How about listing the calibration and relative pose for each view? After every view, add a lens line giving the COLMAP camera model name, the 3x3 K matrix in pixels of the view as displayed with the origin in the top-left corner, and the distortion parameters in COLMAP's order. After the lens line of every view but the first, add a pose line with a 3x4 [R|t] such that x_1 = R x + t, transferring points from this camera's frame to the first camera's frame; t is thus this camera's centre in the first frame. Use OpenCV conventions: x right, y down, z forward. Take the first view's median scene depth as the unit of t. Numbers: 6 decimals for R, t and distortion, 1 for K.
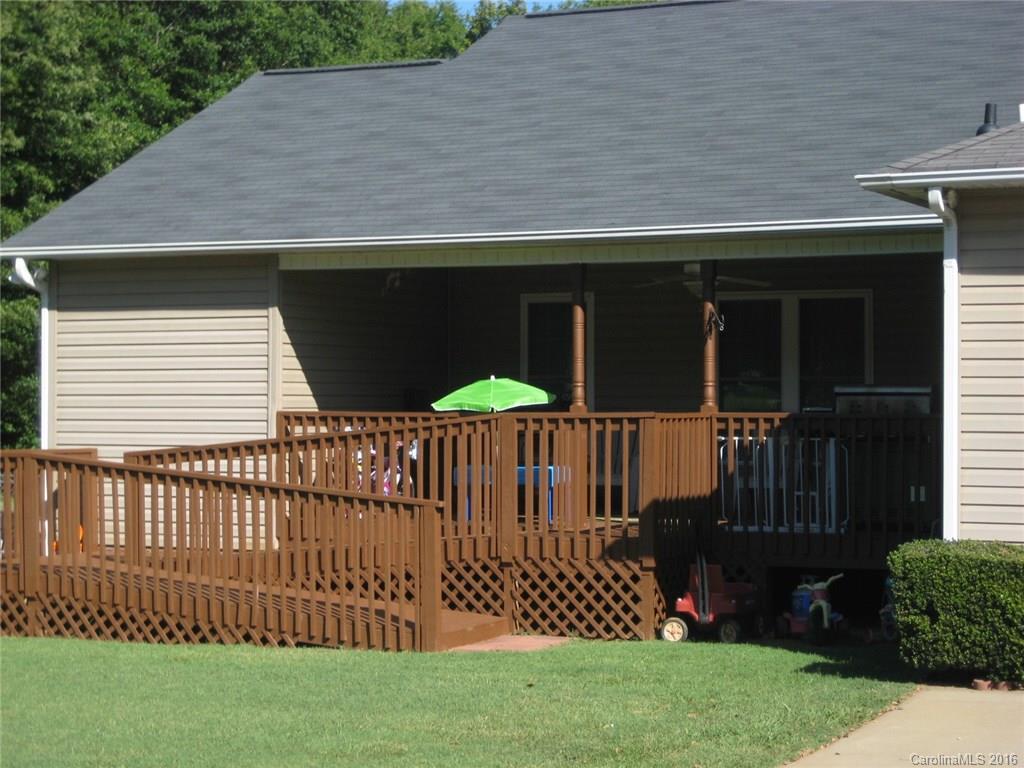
lens RADIAL K [[2172.4, 0, 512.0], [0, 2172.4, 384.0], [0, 0, 1]] dist [-0.060598, -0.155002]
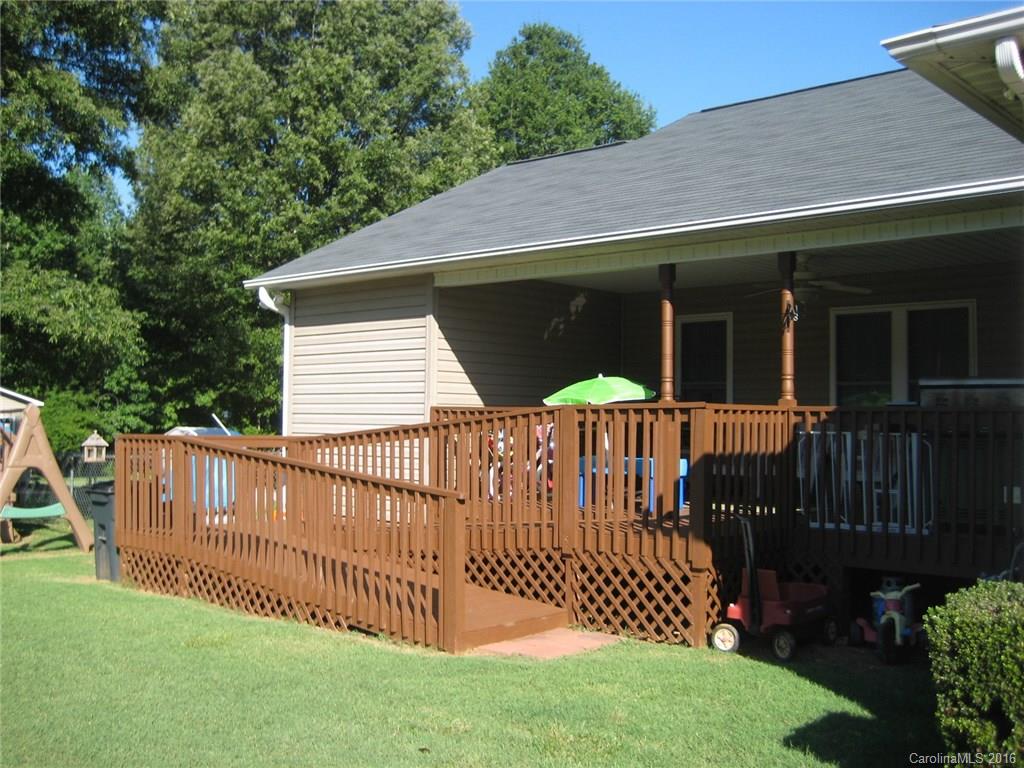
lens RADIAL K [[1068.1, 0, 511.3], [0, 1068.1, 377.2], [0, 0, 1]] dist [-0.151409, 0.213567]
pose [[0.958051, -0.000955, -0.286595, 0.111058], [-0.008908, 0.999412, -0.033109, 0.017436], [0.286458, 0.034273, 0.957479, 0.517063]]
